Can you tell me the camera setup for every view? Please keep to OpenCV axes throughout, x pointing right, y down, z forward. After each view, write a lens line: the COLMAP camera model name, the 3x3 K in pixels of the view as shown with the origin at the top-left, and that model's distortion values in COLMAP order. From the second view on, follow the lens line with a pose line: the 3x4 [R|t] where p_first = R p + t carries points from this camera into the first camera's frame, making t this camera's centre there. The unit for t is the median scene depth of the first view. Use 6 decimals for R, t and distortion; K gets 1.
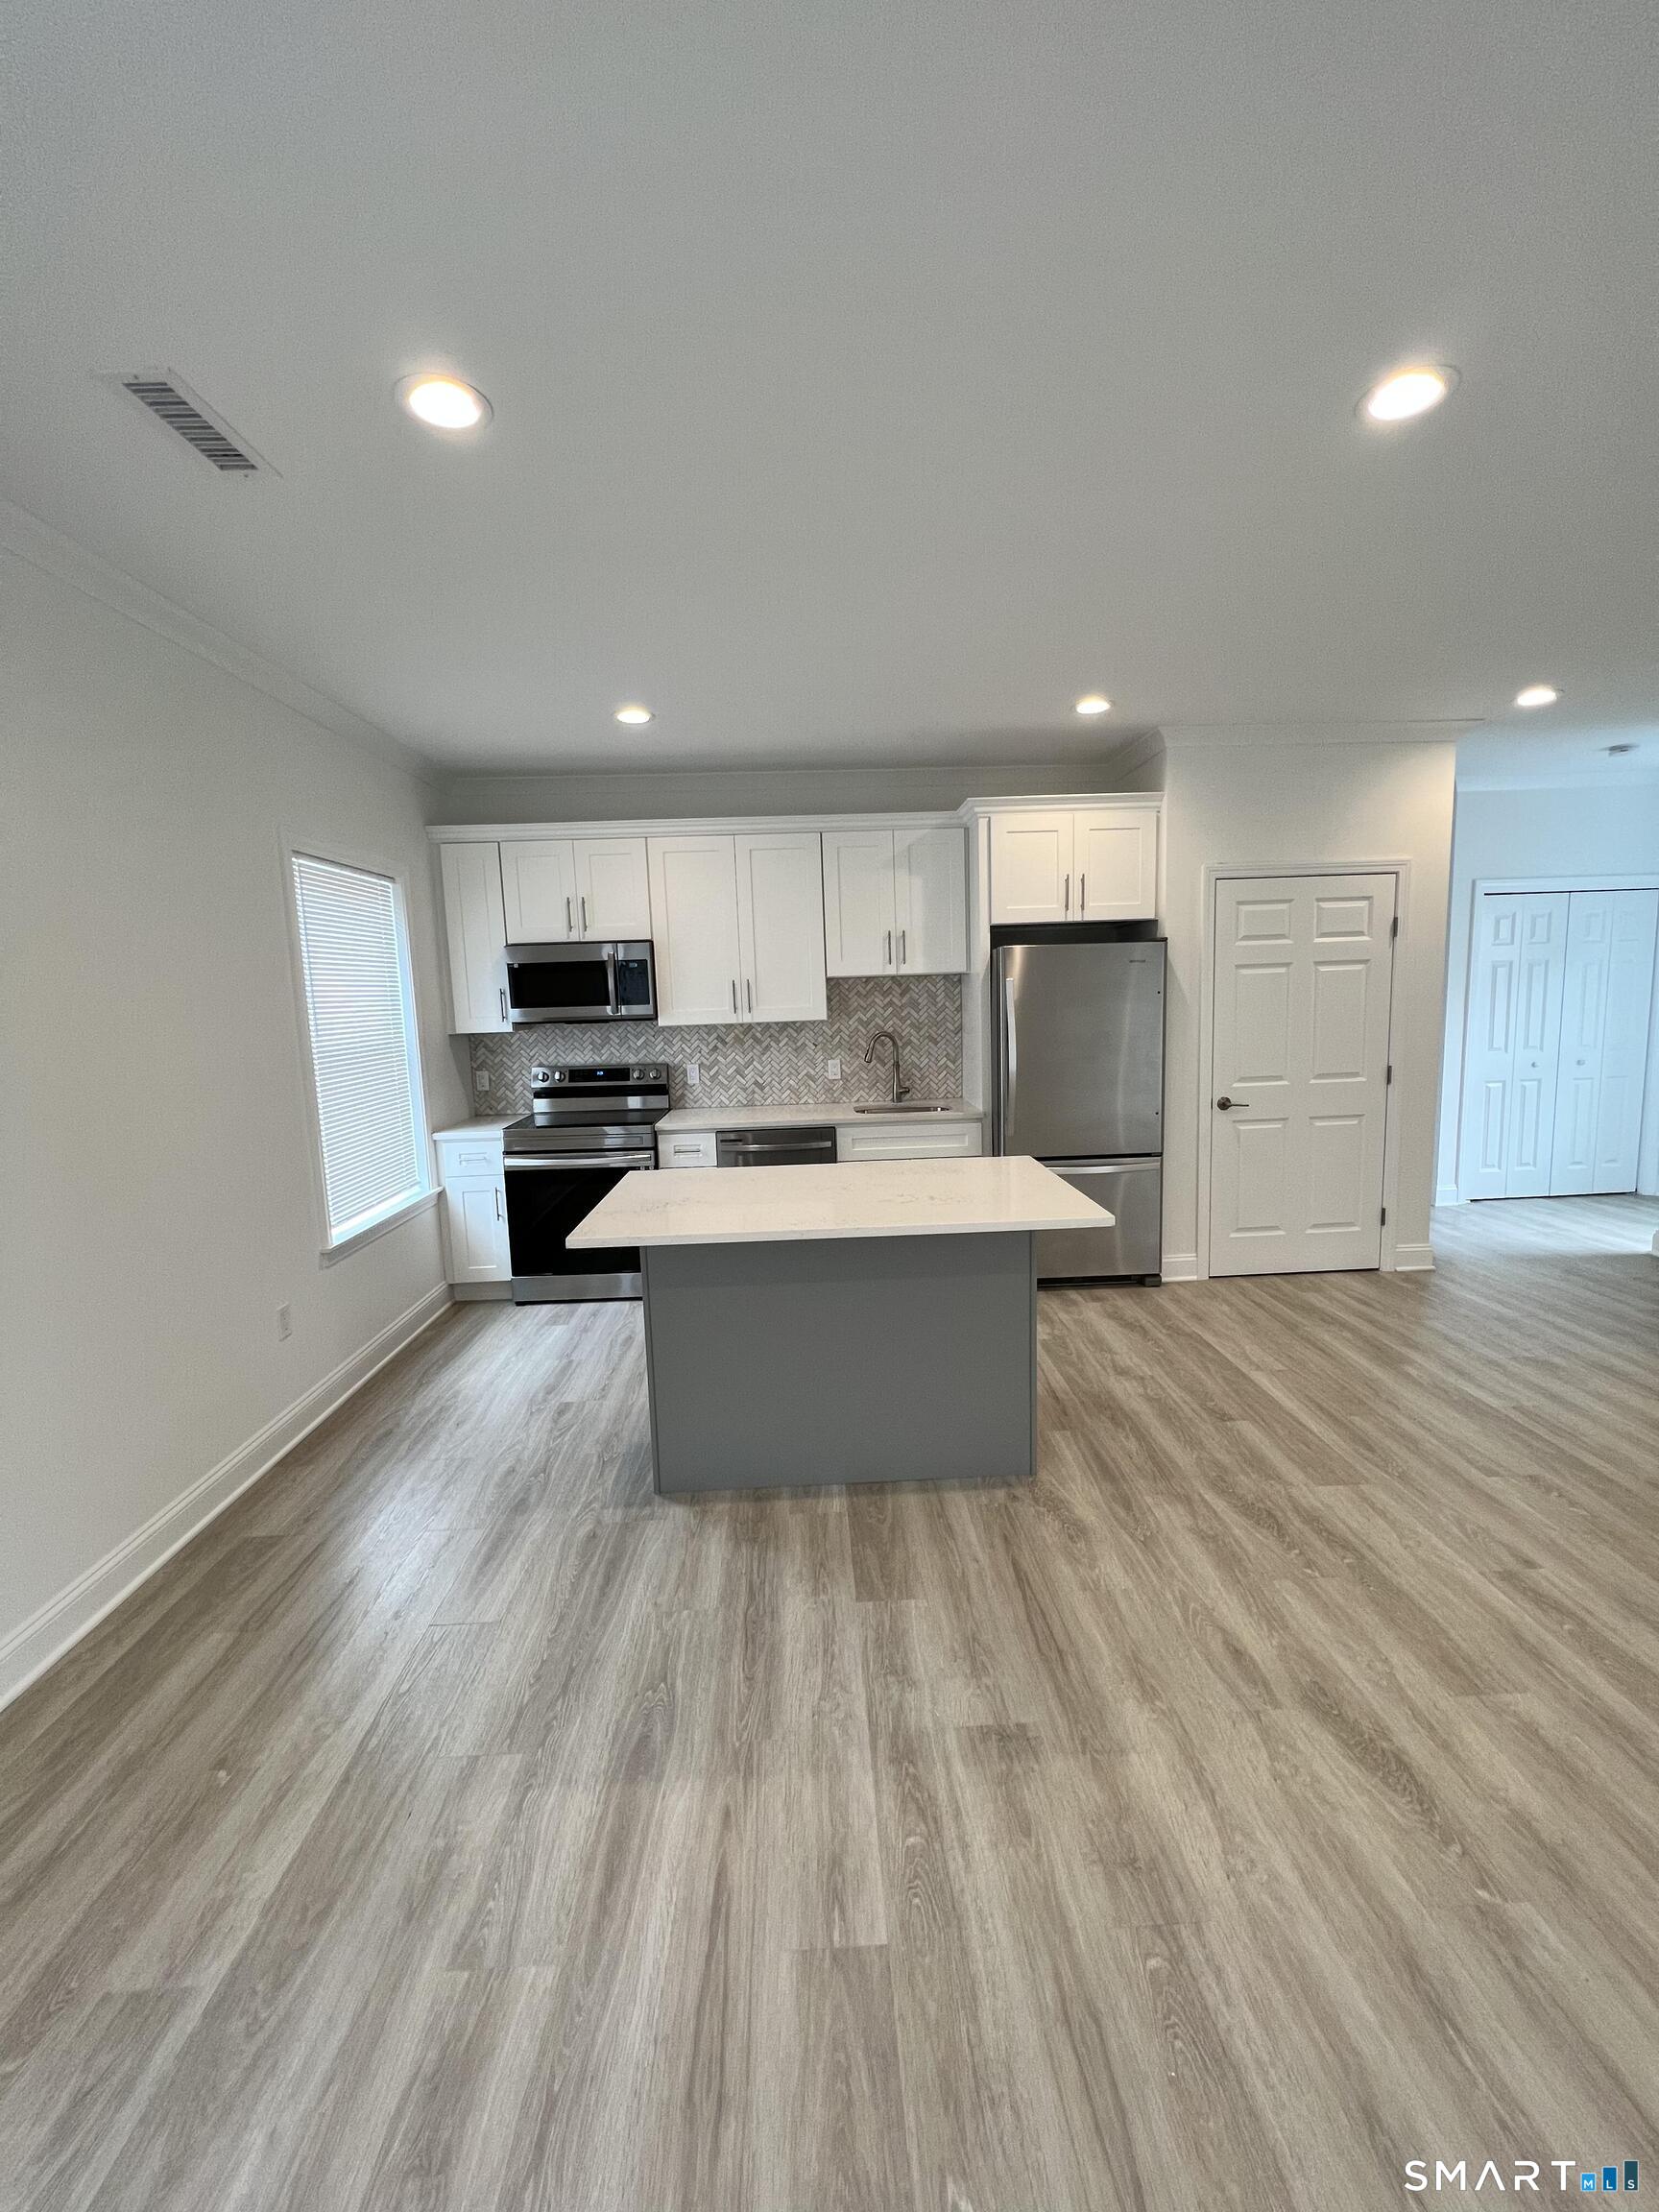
lens RADIAL K [[881.2, 0, 831.4], [0, 881.2, 1100.4], [0, 0, 1]] dist [-0.002861, -0.000262]
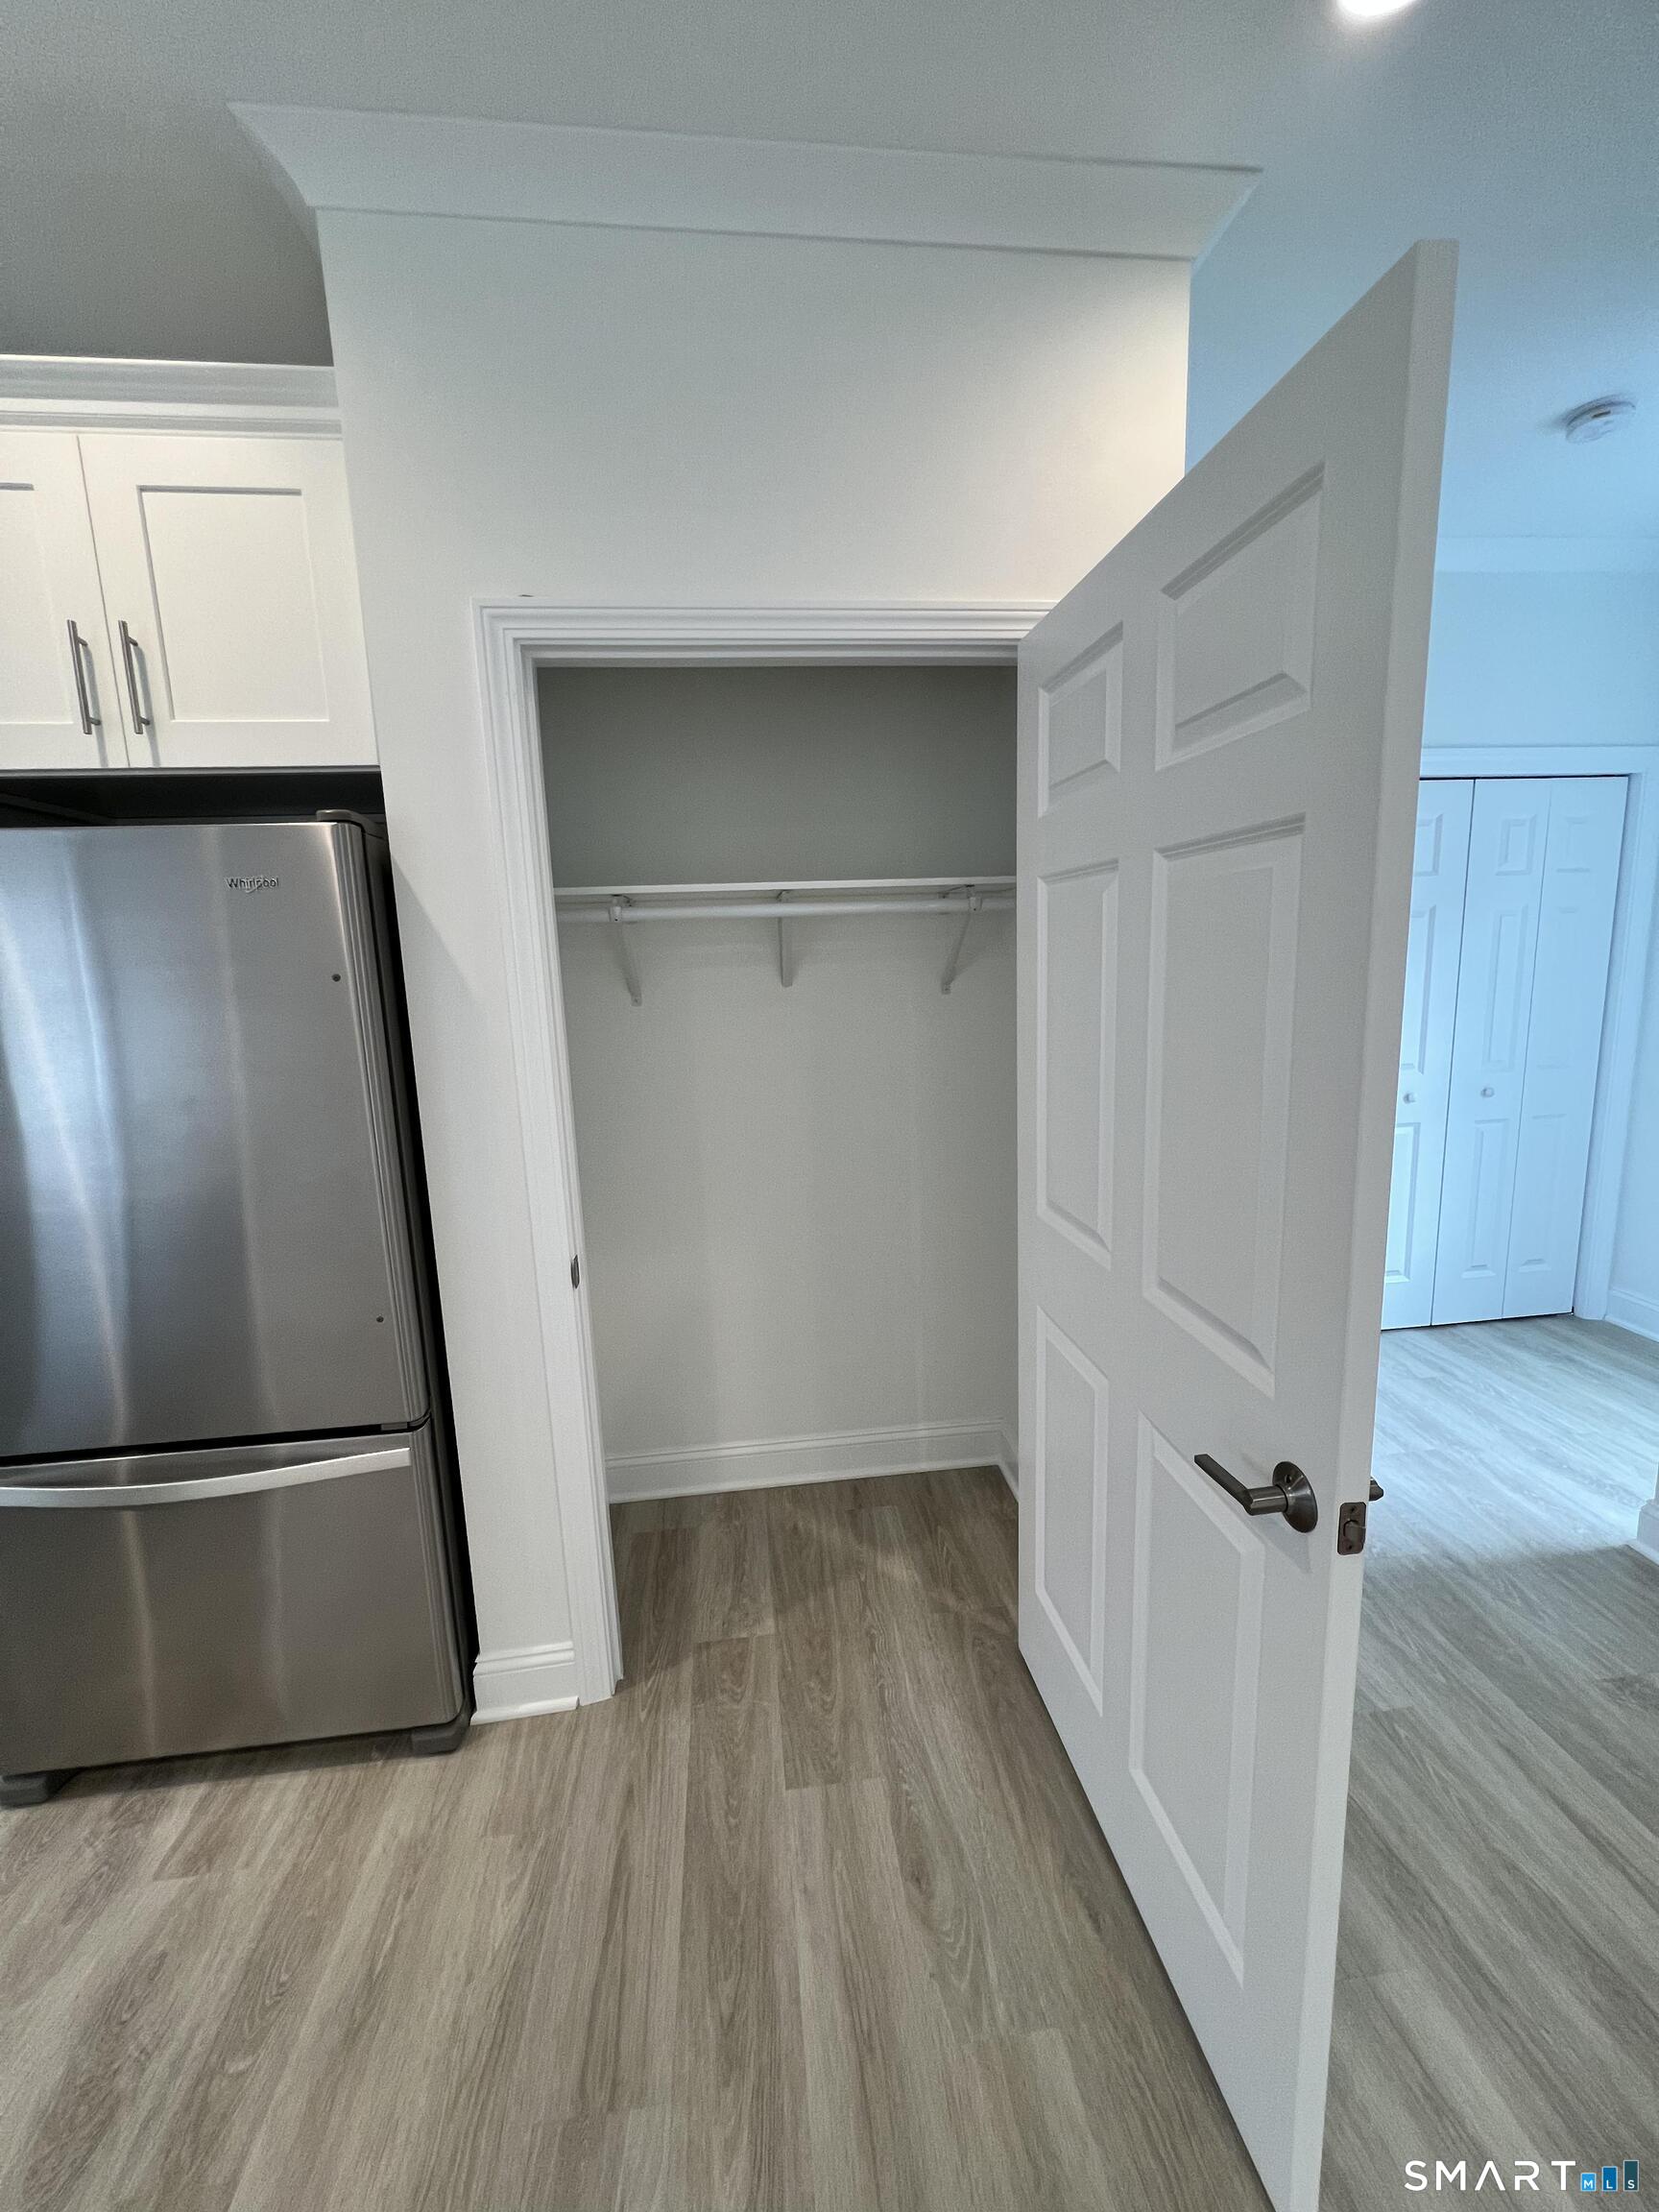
lens RADIAL K [[867.2, 0, 825.1], [0, 867.2, 1095.4], [0, 0, 1]] dist [-0.007894, -0.000145]
pose [[0.997380, -0.013624, 0.071053, 0.523935], [0.010705, 0.999089, 0.041314, -0.087254], [-0.071551, -0.040445, 0.996617, 0.642743]]
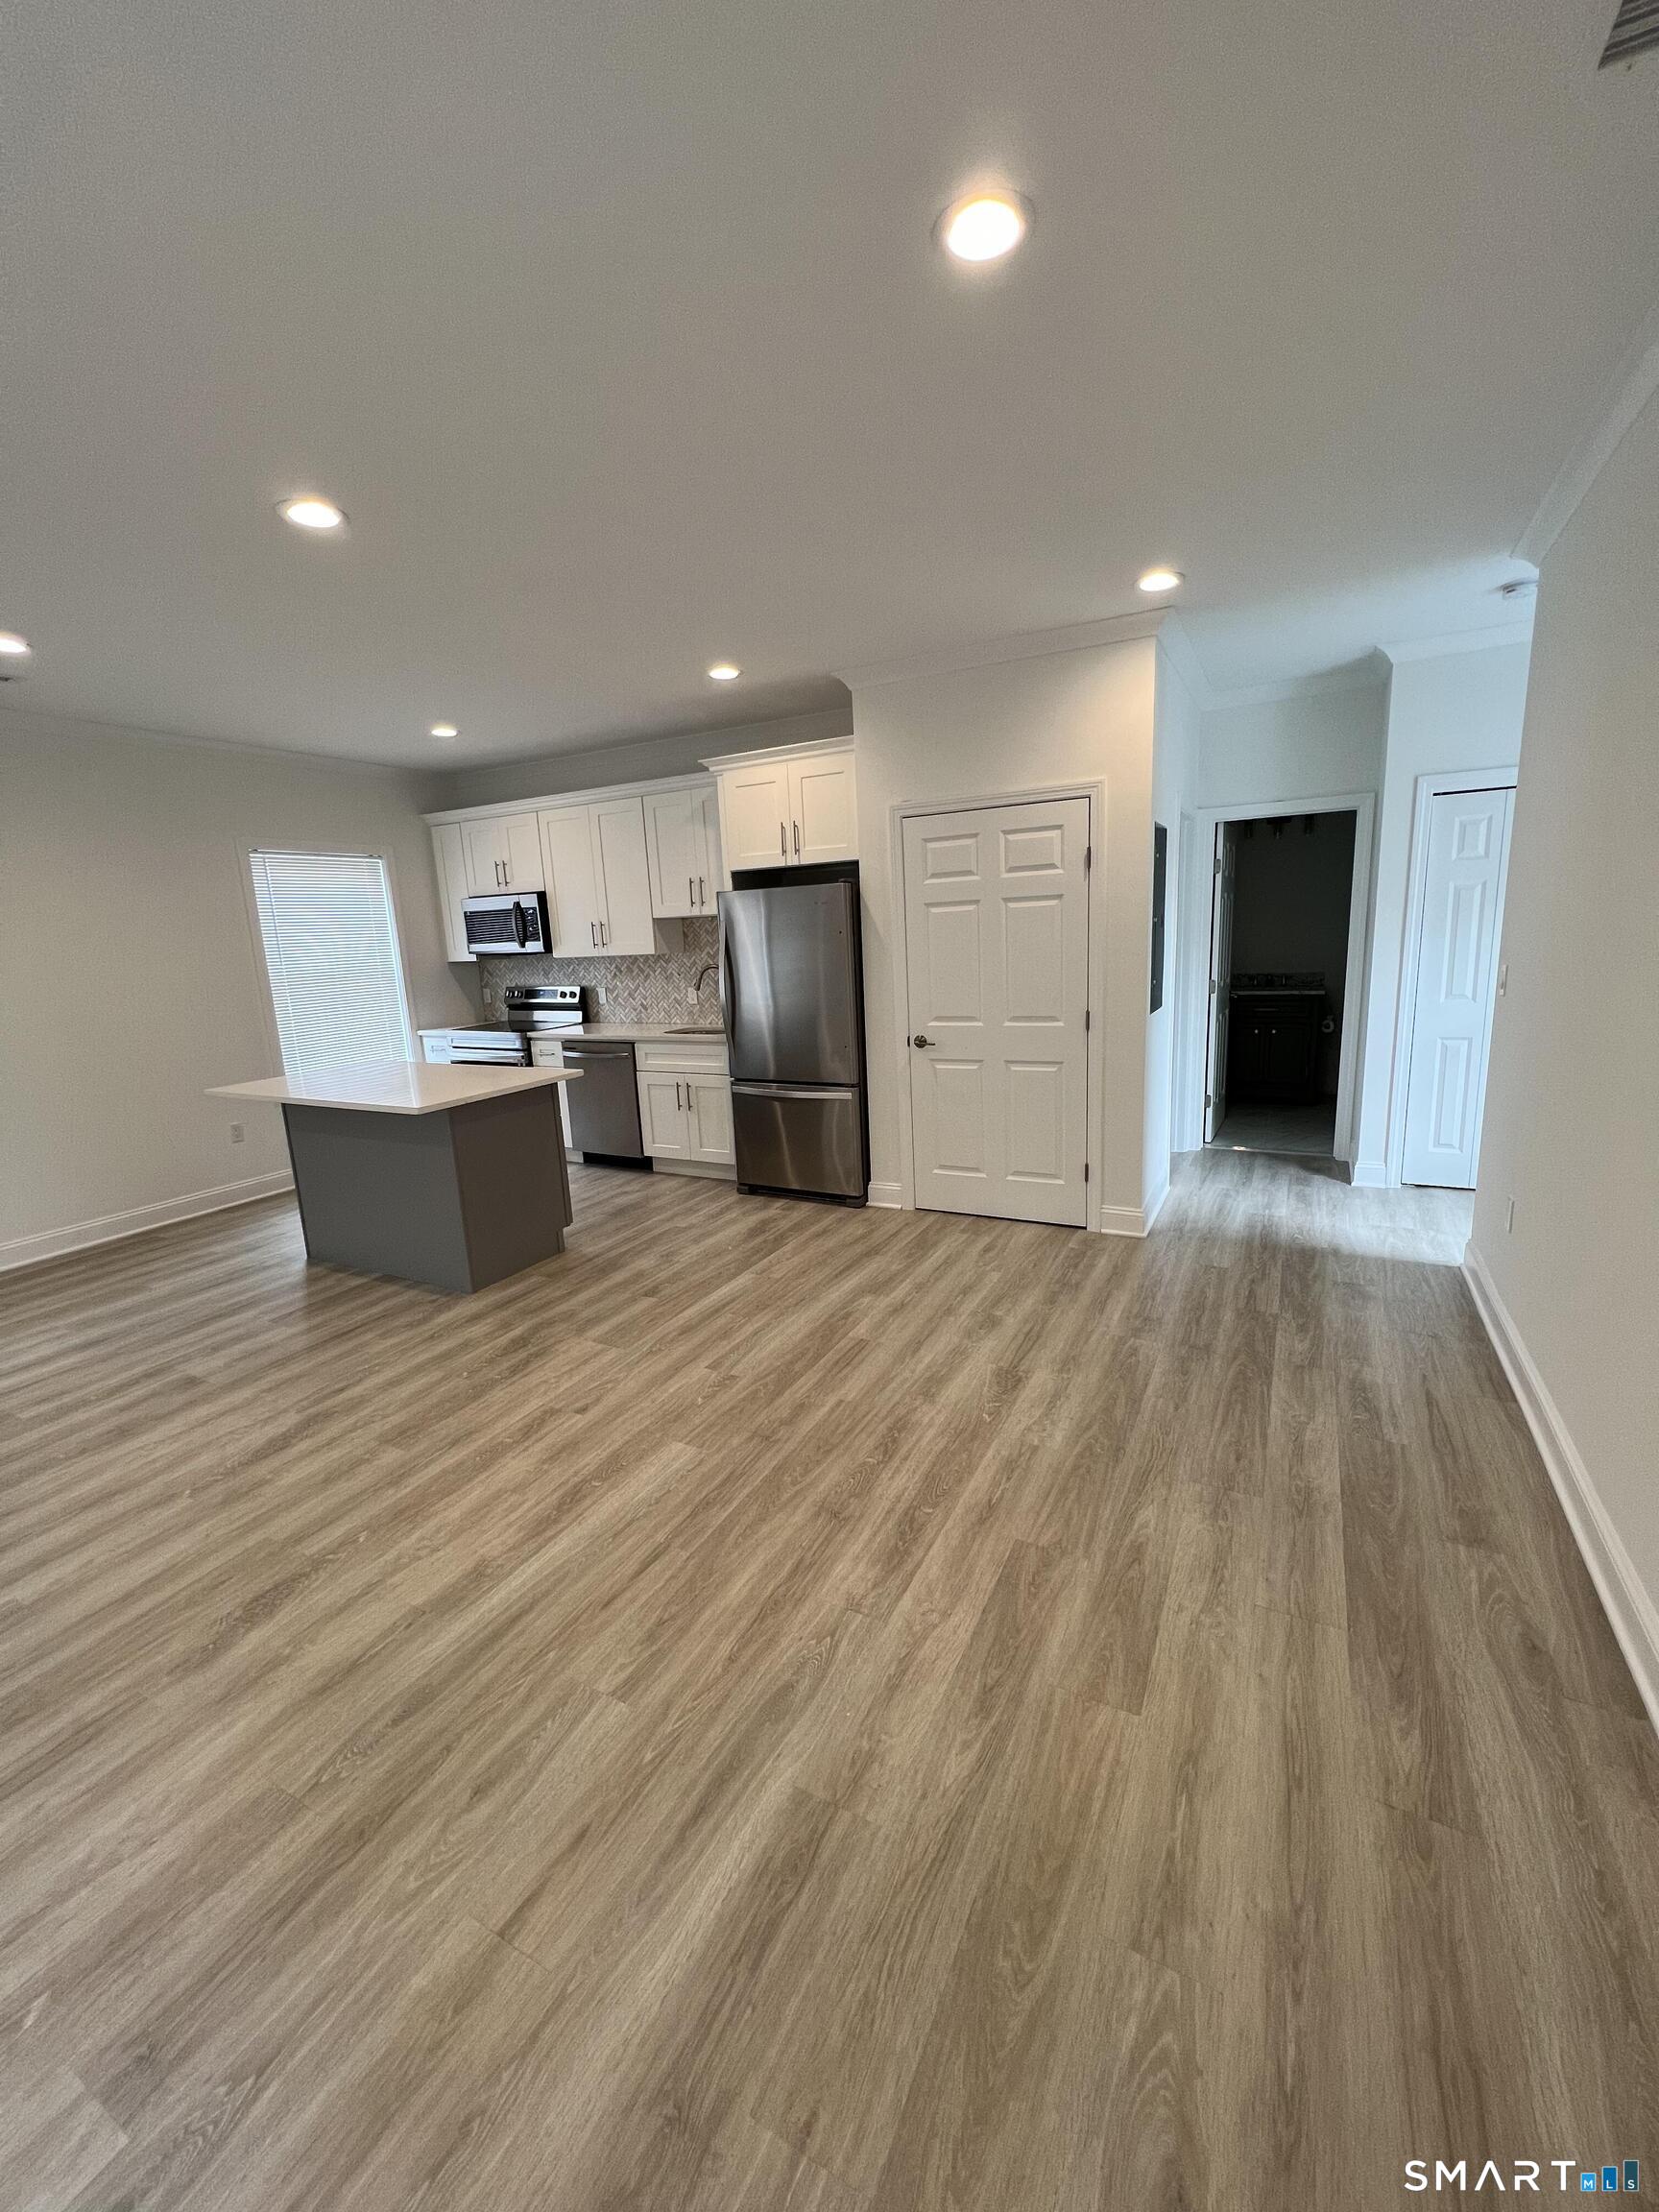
lens RADIAL K [[881.2, 0, 831.4], [0, 881.2, 1100.4], [0, 0, 1]] dist [-0.002861, -0.000262]
pose [[0.869200, 0.089861, -0.486226, 0.876278], [-0.045011, 0.993644, 0.103174, -0.029764], [0.492407, -0.067793, 0.867721, 0.061572]]
